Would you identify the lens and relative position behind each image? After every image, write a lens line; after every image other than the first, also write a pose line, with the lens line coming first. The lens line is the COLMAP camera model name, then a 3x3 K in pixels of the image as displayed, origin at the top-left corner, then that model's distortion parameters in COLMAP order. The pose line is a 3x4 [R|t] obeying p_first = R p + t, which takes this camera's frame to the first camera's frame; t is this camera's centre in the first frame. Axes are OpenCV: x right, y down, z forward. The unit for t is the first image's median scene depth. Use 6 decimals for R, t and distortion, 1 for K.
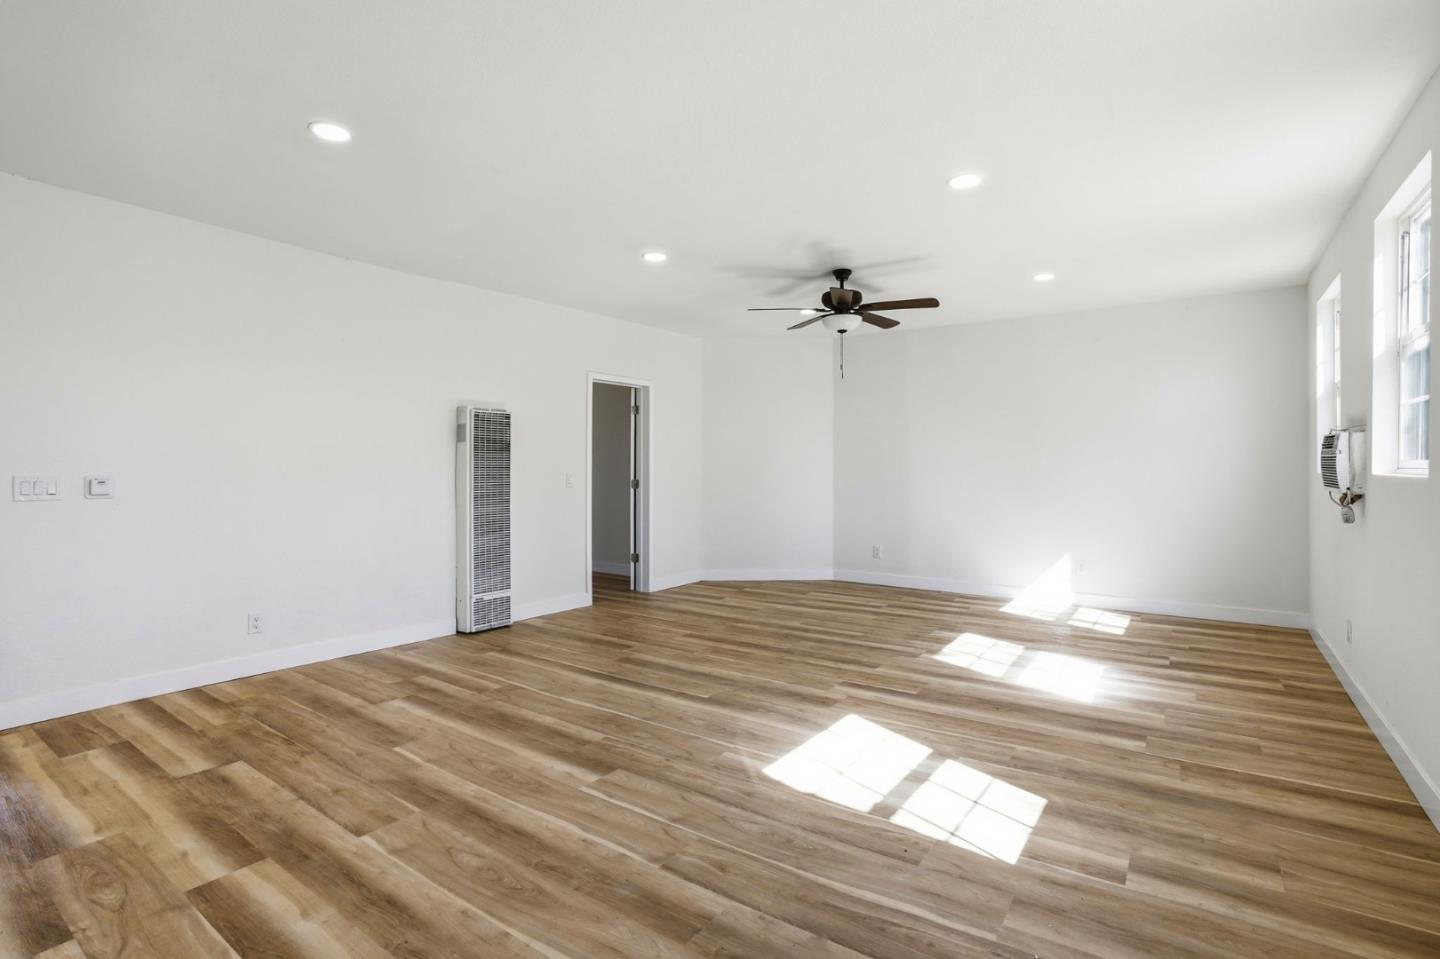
lens RADIAL K [[679.5, 0, 716.7], [0, 679.5, 474.3], [0, 0, 1]] dist [-0.063026, 0.022614]
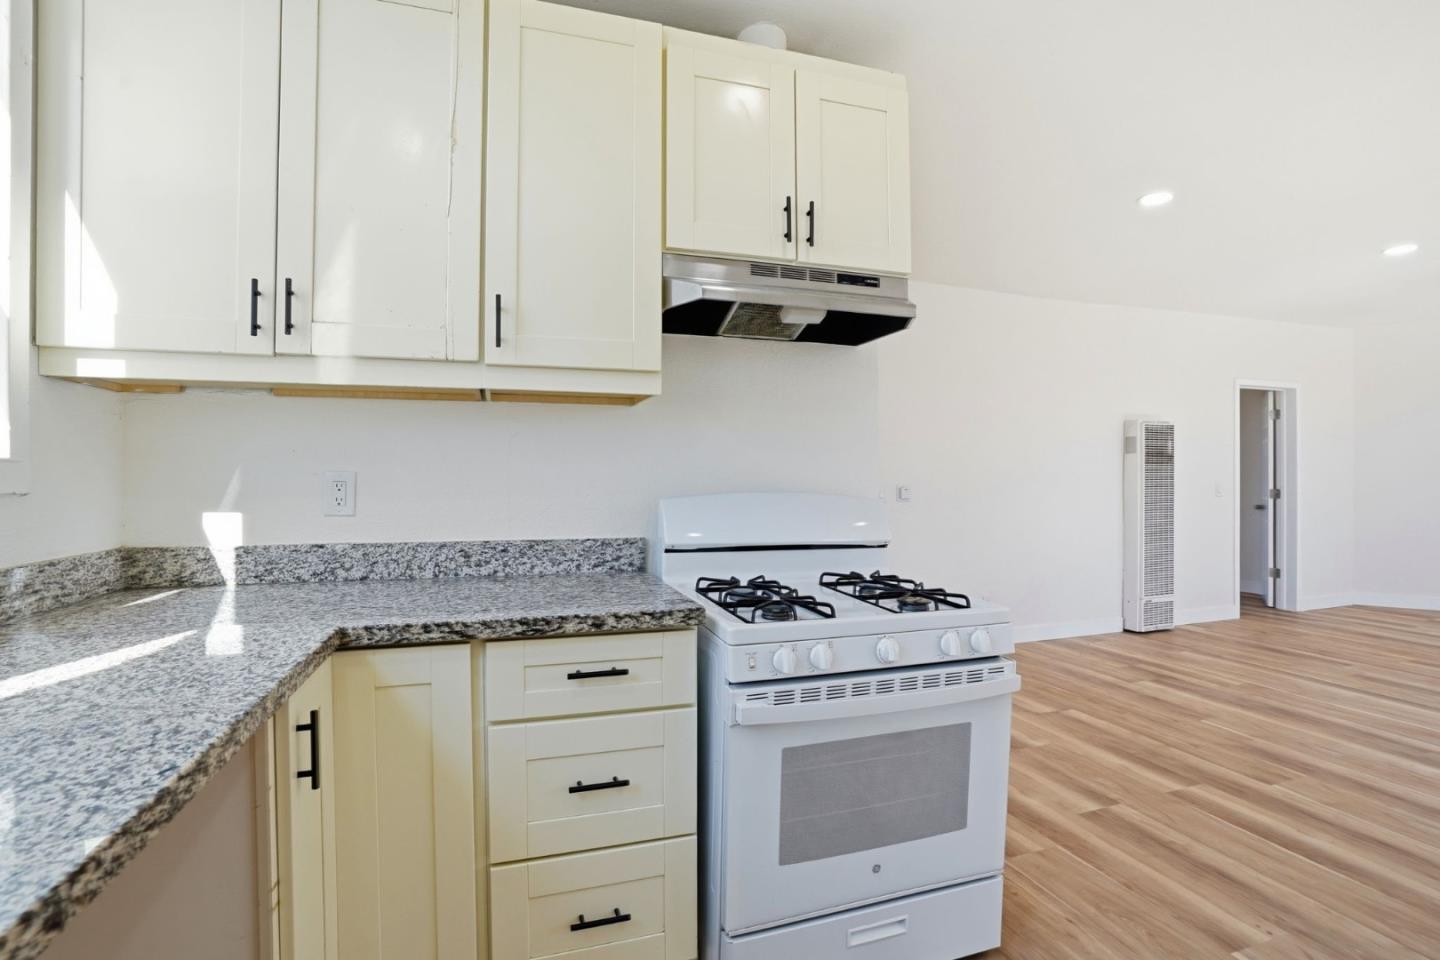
lens RADIAL K [[679.5, 0, 716.7], [0, 679.5, 474.8], [0, 0, 1]] dist [-0.063026, 0.022614]
pose [[0.810357, -0.006997, -0.585895, -0.394797], [0.000148, 0.999931, -0.011737, -0.002353], [0.585936, 0.009424, 0.810302, -0.340160]]
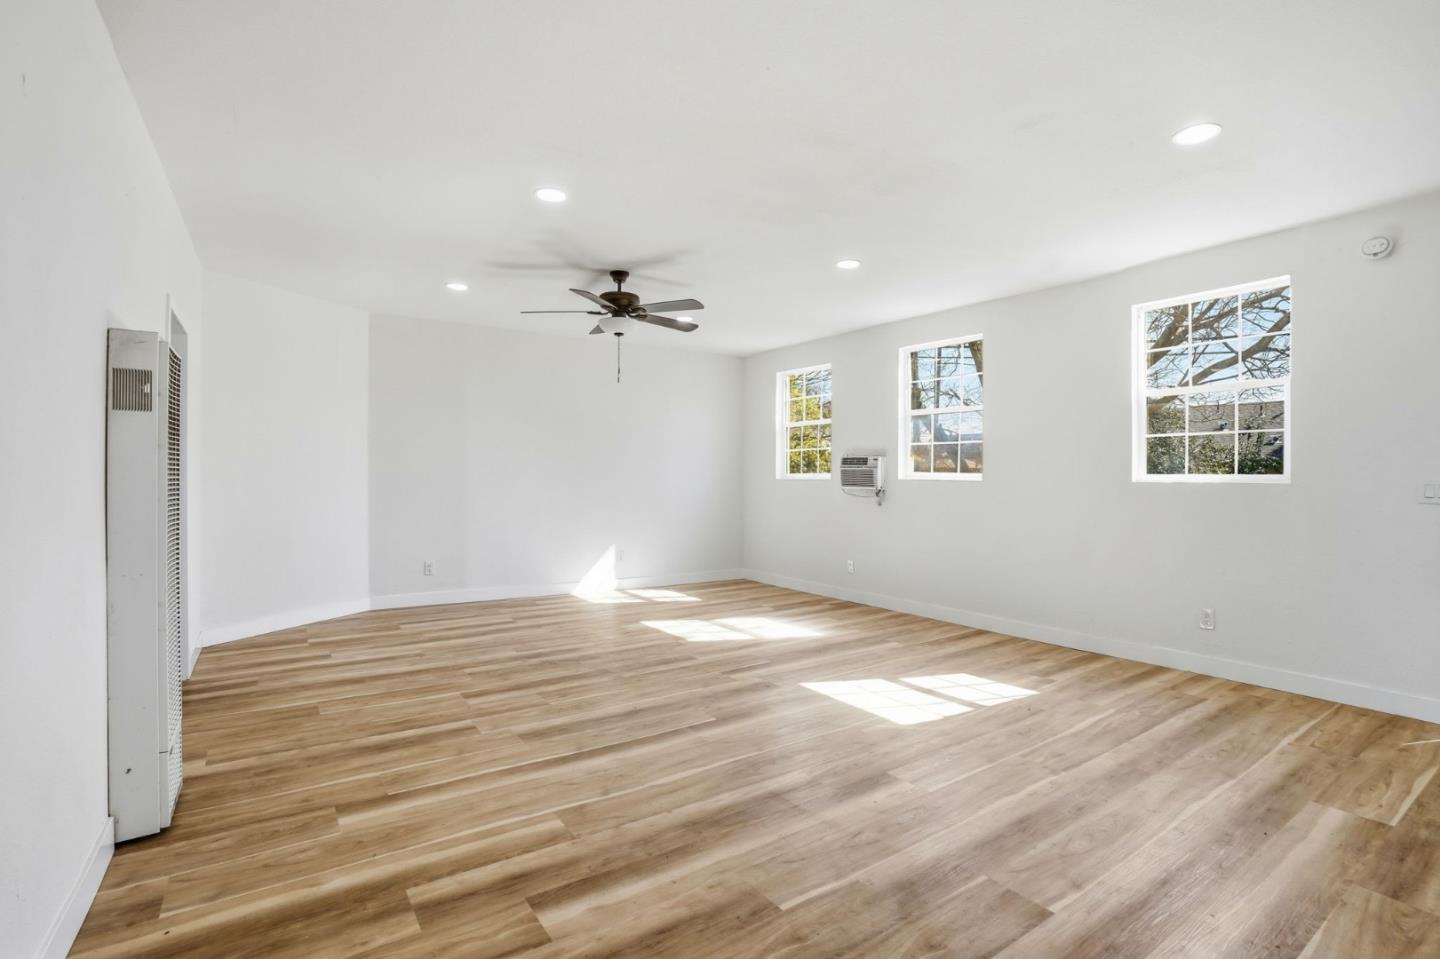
lens RADIAL K [[685.5, 0, 717.6], [0, 685.5, 486.0], [0, 0, 1]] dist [-0.076678, 0.033106]
pose [[0.342192, -0.010485, 0.939571, -0.881397], [0.000566, 0.999940, 0.010952, -0.002870], [-0.939630, -0.003216, 0.342178, 0.666427]]
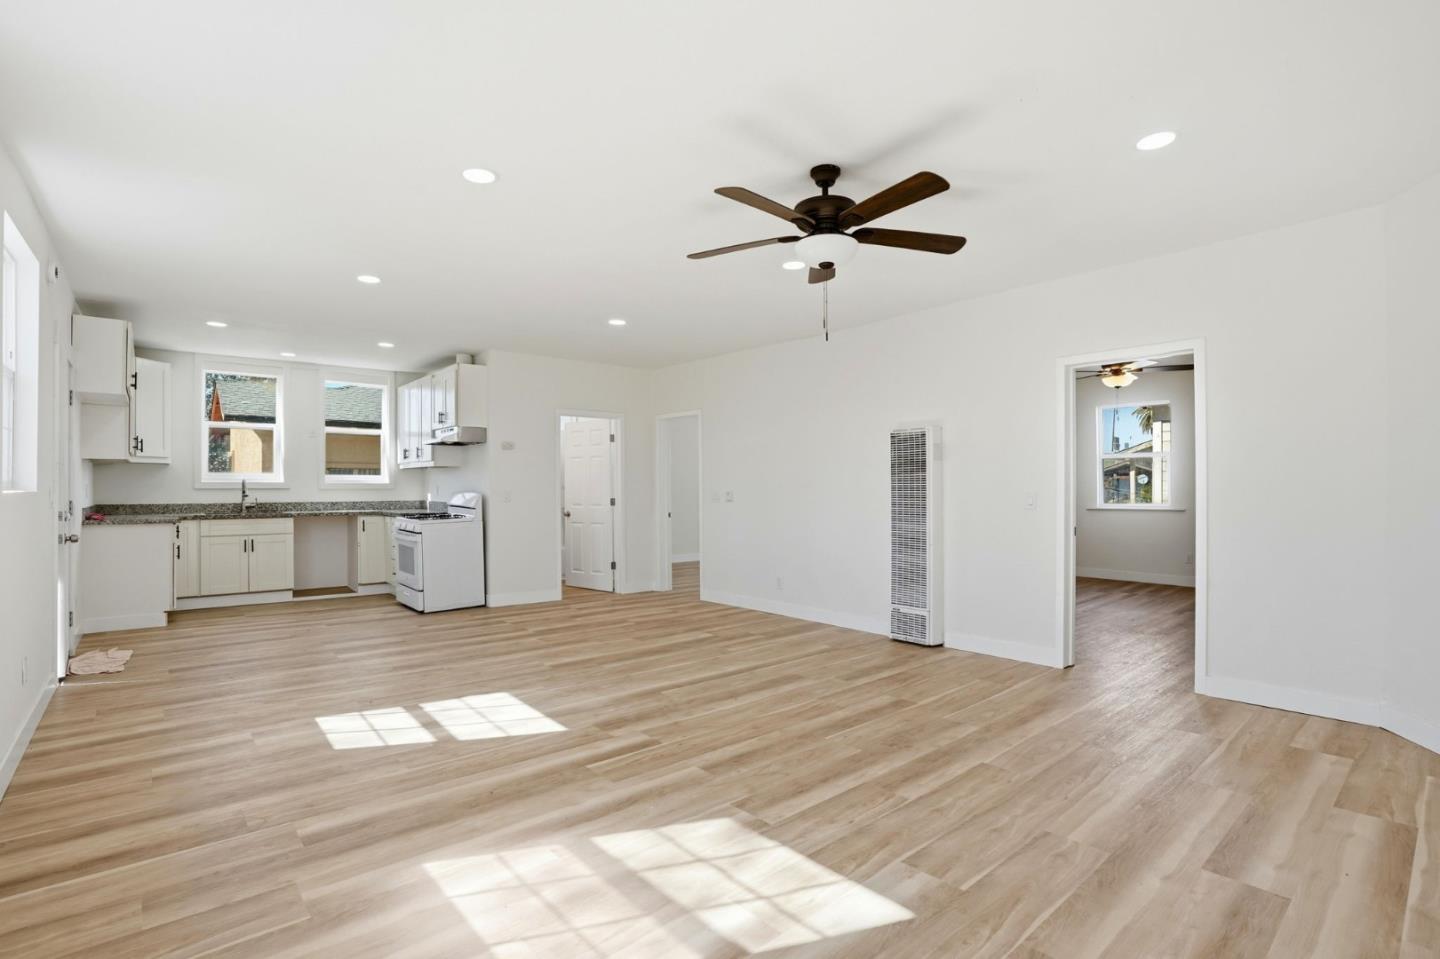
lens RADIAL K [[685.5, 0, 717.6], [0, 685.5, 486.0], [0, 0, 1]] dist [-0.076678, 0.033106]
pose [[-0.235983, -0.005900, -0.971739, 1.036934], [-0.007186, 0.999965, -0.004326, -0.004571], [0.971731, 0.005962, -0.236017, 1.331449]]
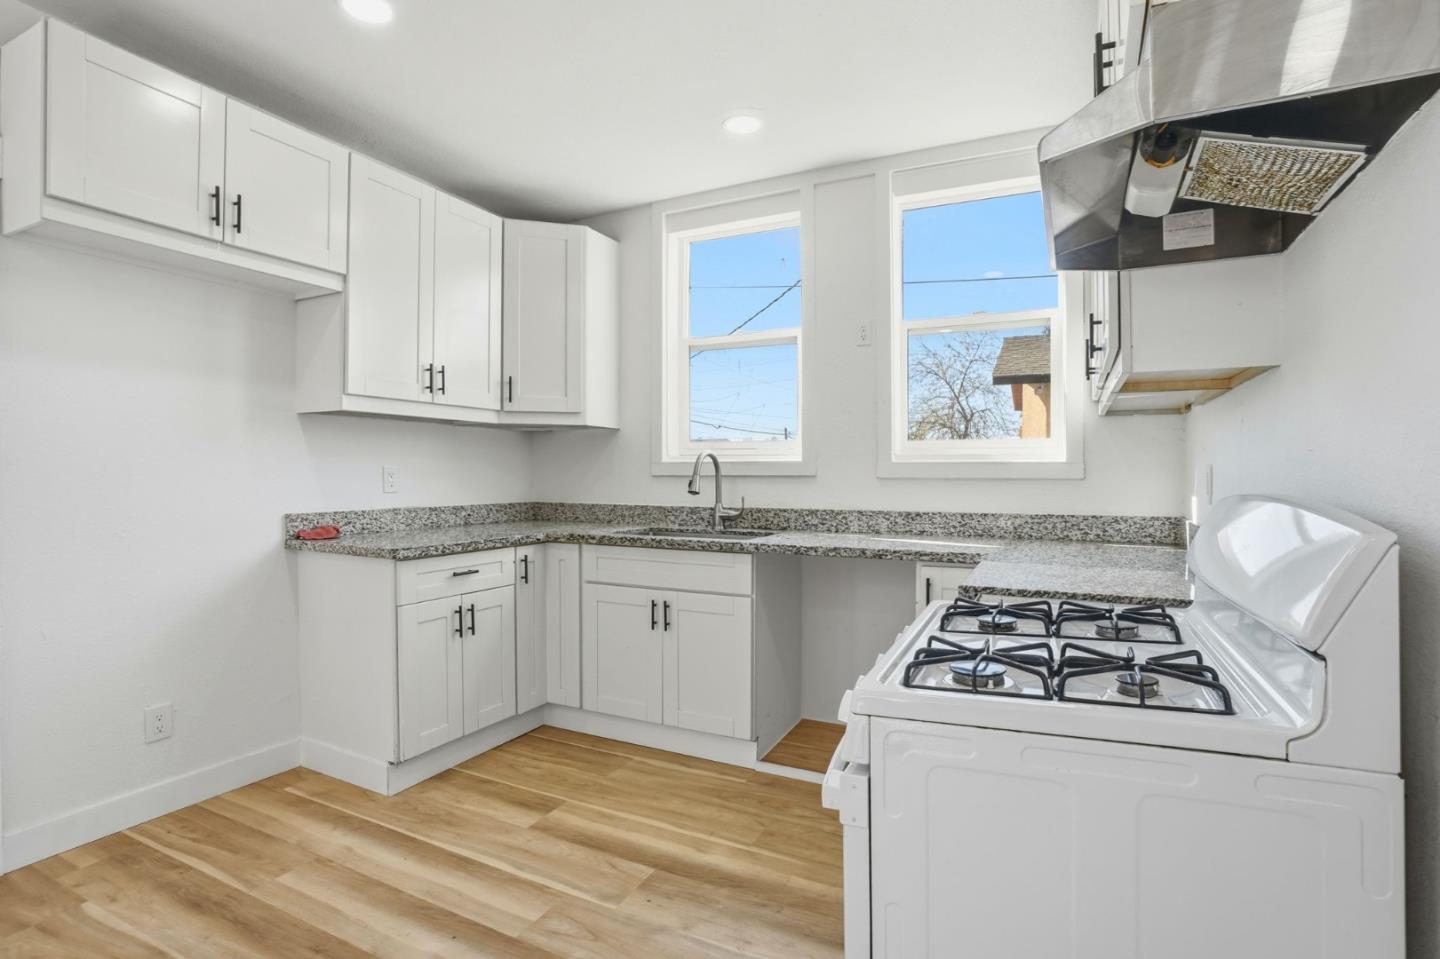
lens RADIAL K [[685.5, 0, 717.6], [0, 685.5, 486.0], [0, 0, 1]] dist [-0.076678, 0.033106]
pose [[-0.986470, -0.005558, -0.163848, -0.404873], [-0.008910, 0.999766, 0.019732, 0.000775], [0.163700, 0.020925, -0.986288, 0.394863]]
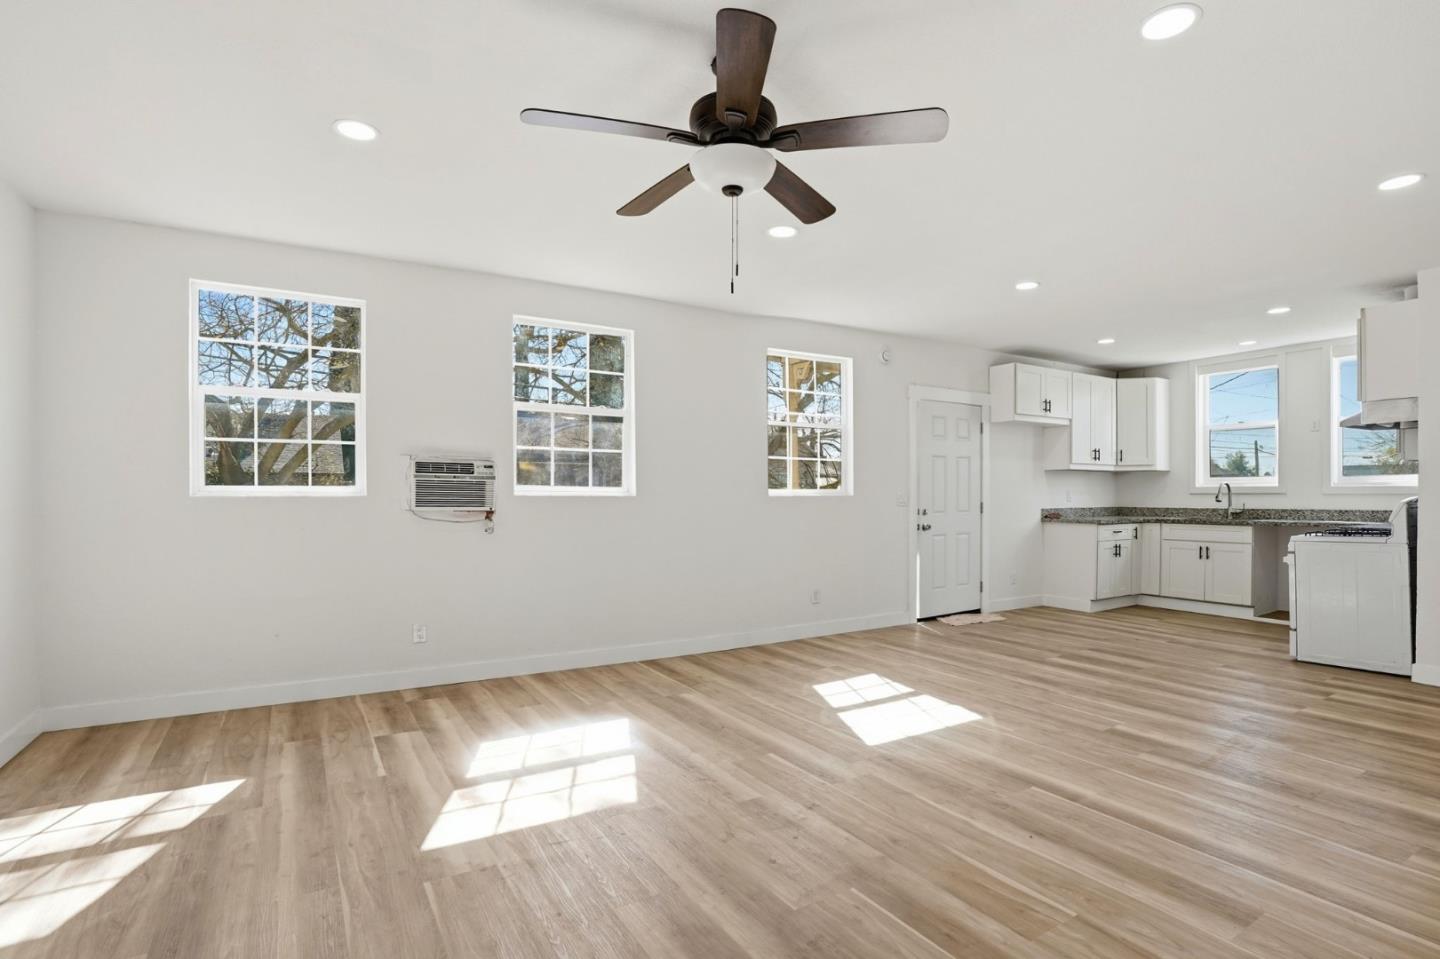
lens RADIAL K [[711.0, 0, 727.8], [0, 711.0, 502.5], [0, 0, 1]] dist [-0.064752, 0.029891]
pose [[-0.924168, -0.006822, 0.381925, 0.005915], [0.001498, 0.999768, 0.021481, -0.012866], [-0.381983, 0.020424, -0.923944, 1.835694]]
